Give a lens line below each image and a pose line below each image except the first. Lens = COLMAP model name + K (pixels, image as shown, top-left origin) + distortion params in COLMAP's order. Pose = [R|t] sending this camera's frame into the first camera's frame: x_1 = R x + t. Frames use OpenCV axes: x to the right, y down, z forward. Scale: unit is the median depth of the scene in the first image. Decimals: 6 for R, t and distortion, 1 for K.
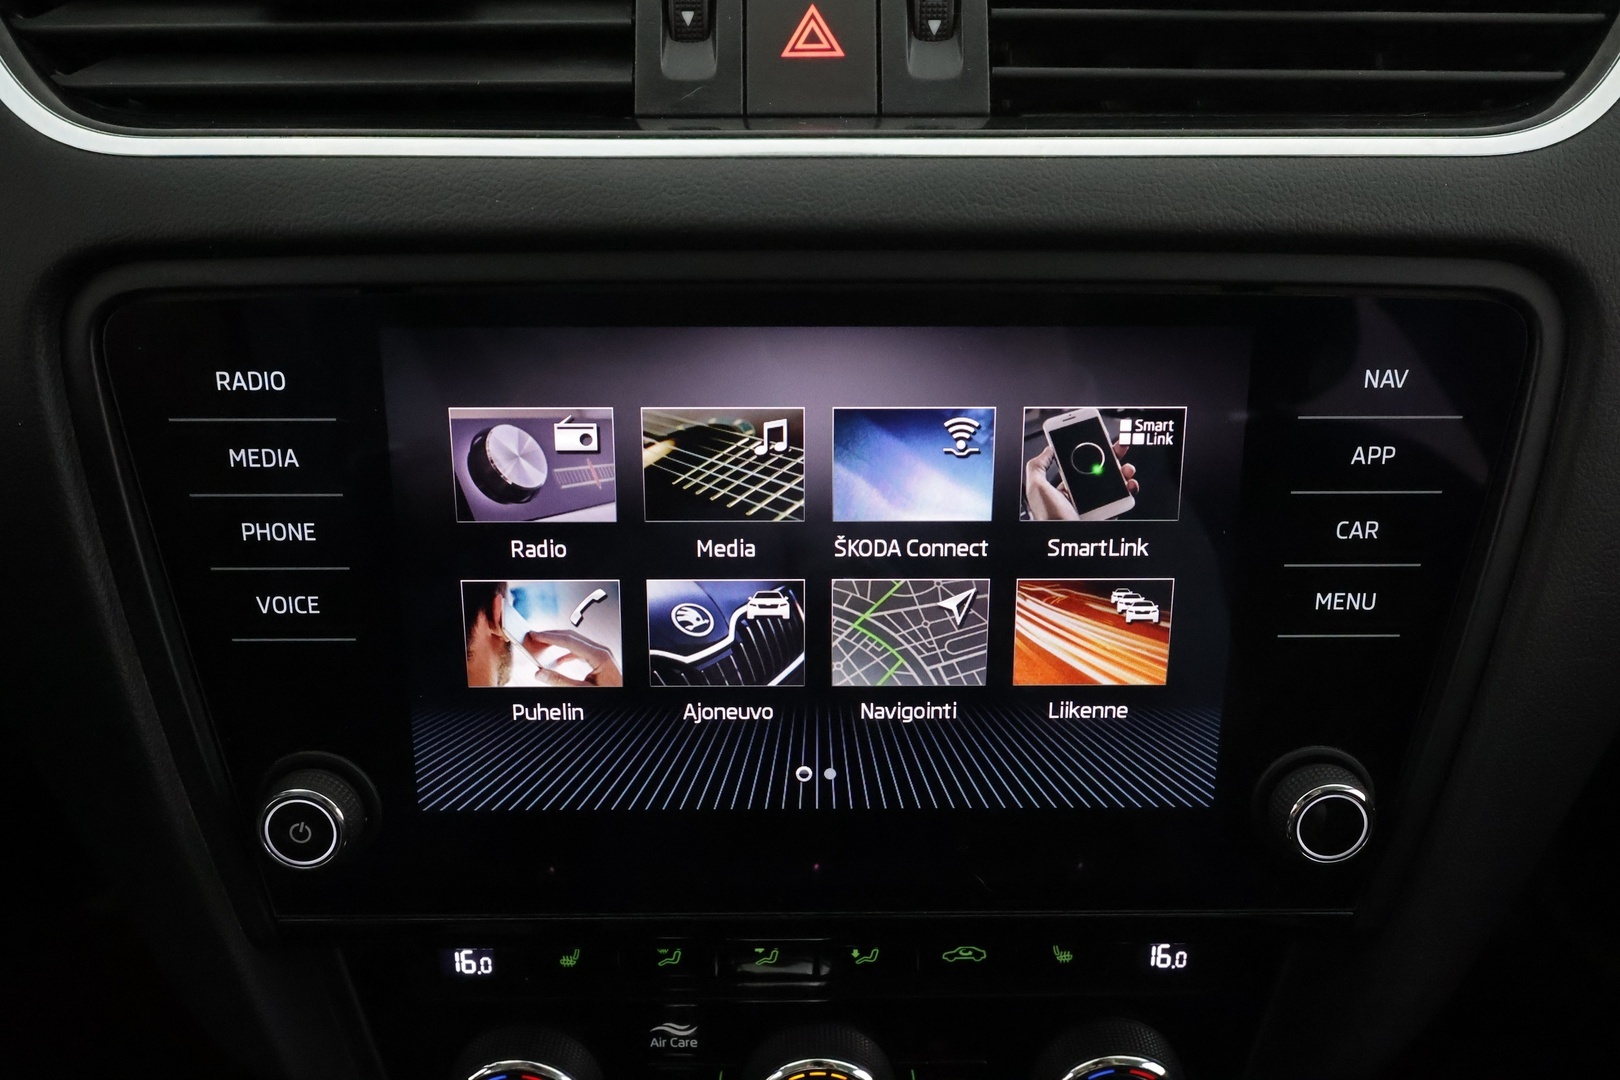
lens RADIAL K [[1273.9, 0, 810.0], [0, 1273.9, 540.0], [0, 0, 1]] dist [-0.000595, 0.005888]
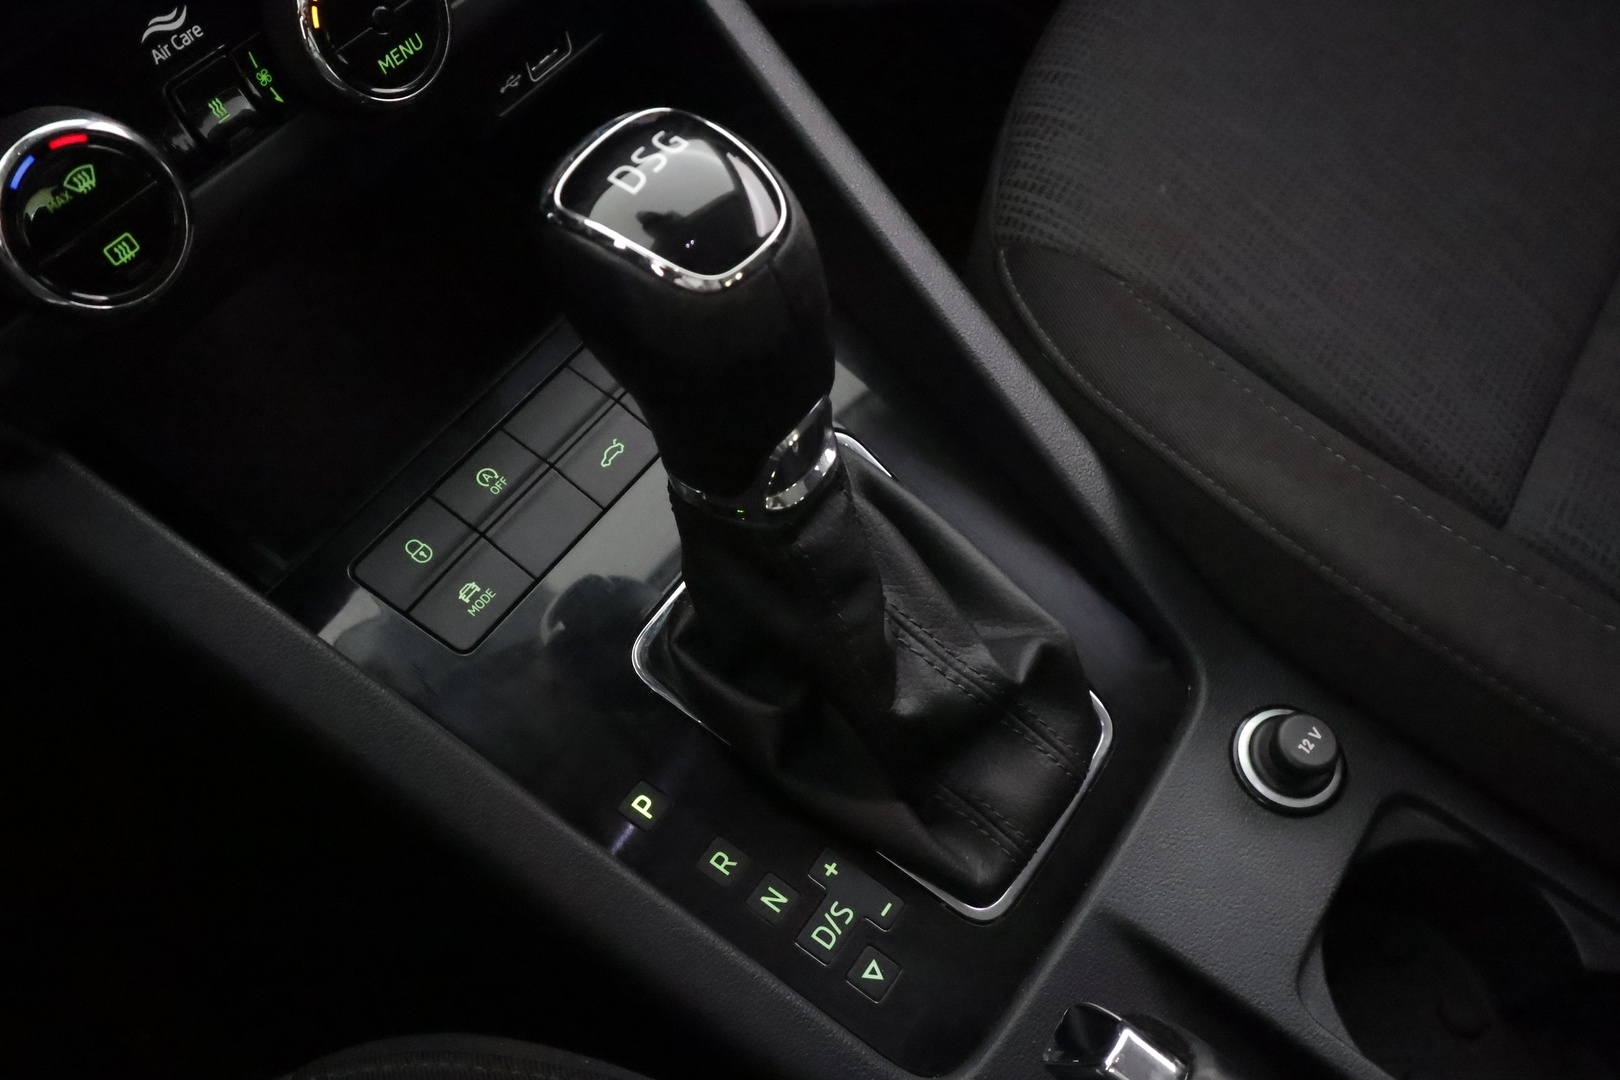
lens RADIAL K [[1273.9, 0, 810.0], [0, 1273.9, 540.0], [0, 0, 1]] dist [-0.000595, 0.005888]
pose [[0.600617, -0.687938, 0.407433, -0.496203], [0.511317, 0.722249, 0.465737, 0.548128], [-0.614666, -0.071402, 0.785549, 0.132060]]
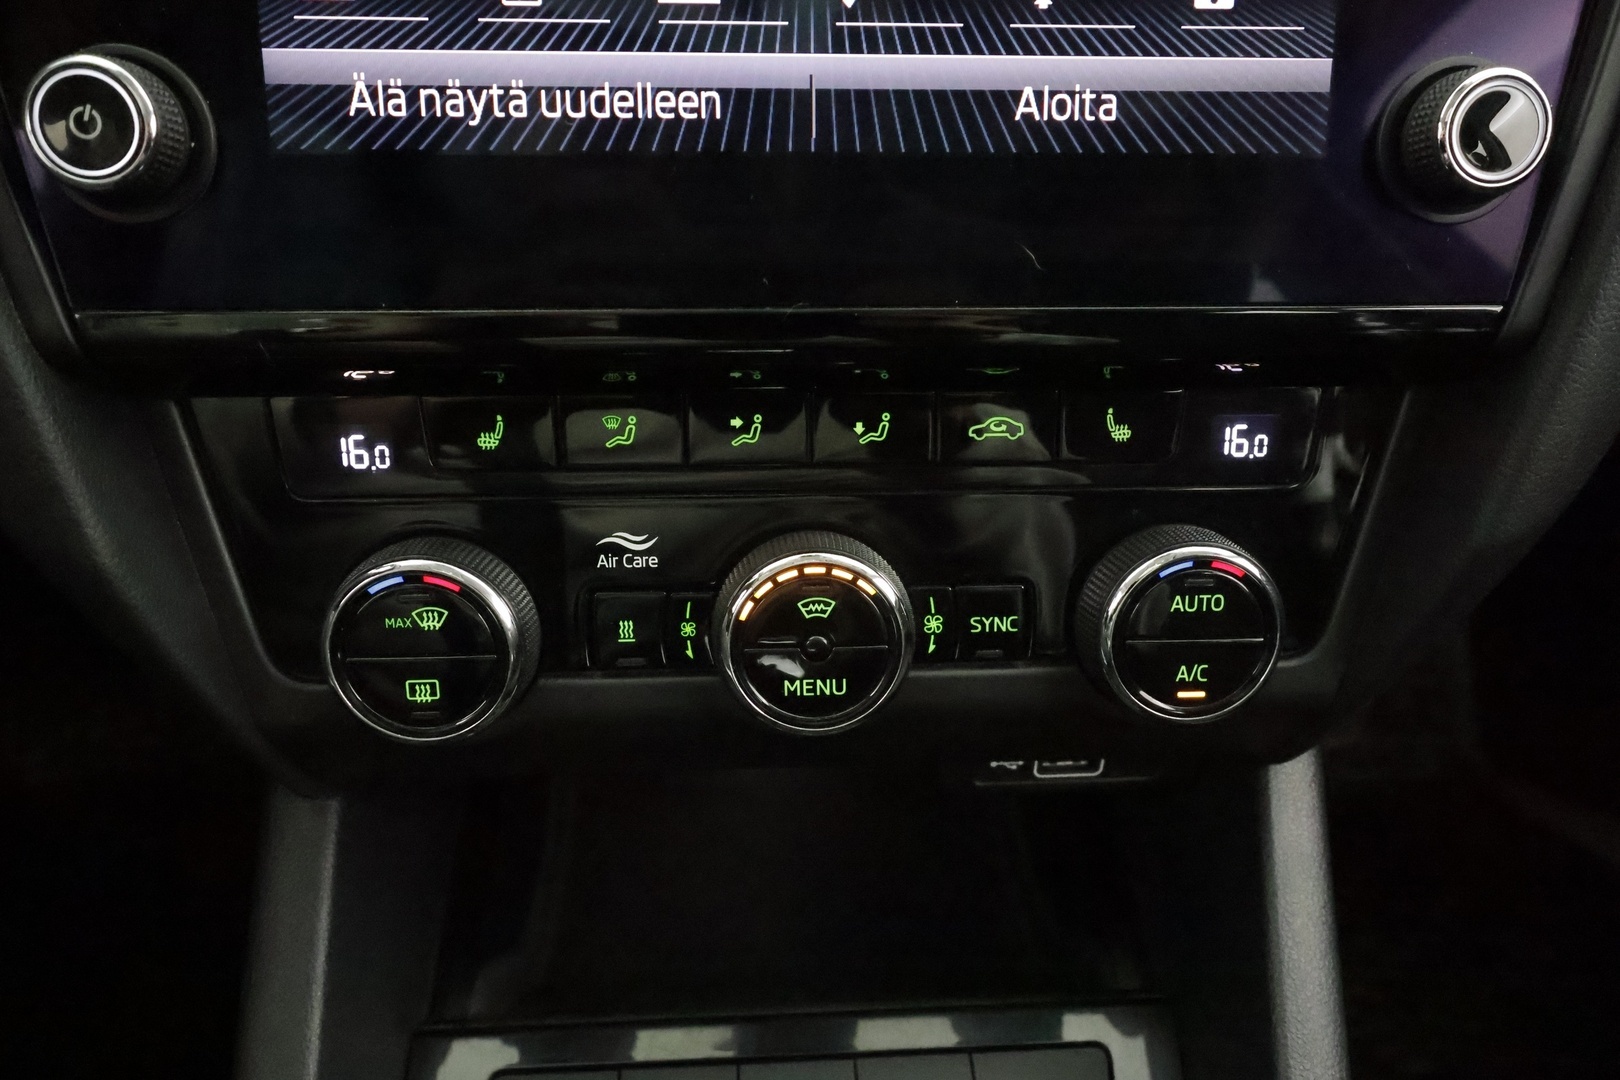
lens RADIAL K [[1048.8, 0, 809.6], [0, 1048.8, 543.7], [0, 0, 1]] dist [-0.002354, 0.000888]
pose [[0.998902, -0.013975, 0.044724, -0.029385], [0.017016, 0.997517, -0.068342, 0.523425], [-0.043658, 0.069028, 0.996659, 0.431895]]
